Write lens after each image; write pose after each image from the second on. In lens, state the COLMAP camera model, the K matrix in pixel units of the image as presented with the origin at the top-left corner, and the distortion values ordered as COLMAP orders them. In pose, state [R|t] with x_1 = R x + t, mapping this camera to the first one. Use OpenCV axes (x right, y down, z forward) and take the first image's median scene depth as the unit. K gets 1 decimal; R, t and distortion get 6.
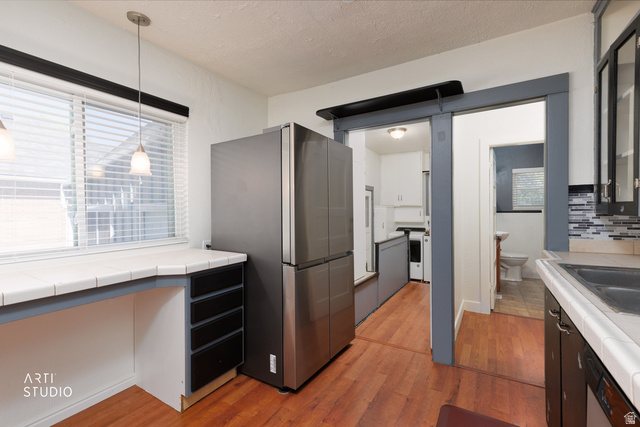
lens RADIAL K [[284.2, 0, 318.9], [0, 284.2, 213.9], [0, 0, 1]] dist [0.003087, 0.000120]
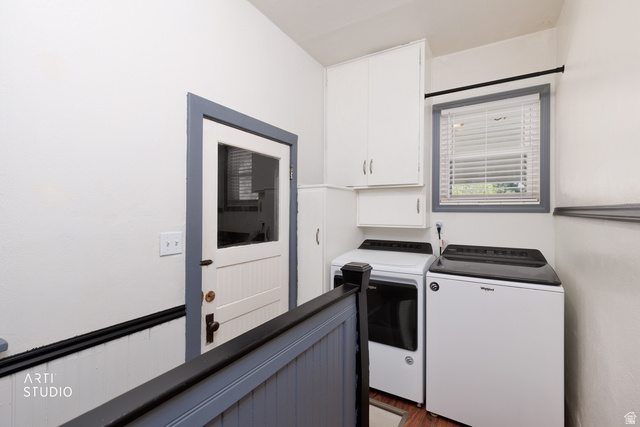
lens RADIAL K [[284.2, 0, 321.0], [0, 284.2, 212.3], [0, 0, 1]] dist [0.003087, 0.000120]
pose [[0.999932, 0.011391, -0.002584, 0.223652], [-0.011403, 0.999925, -0.004415, 0.009981], [0.002534, 0.004445, 0.999987, 0.609199]]
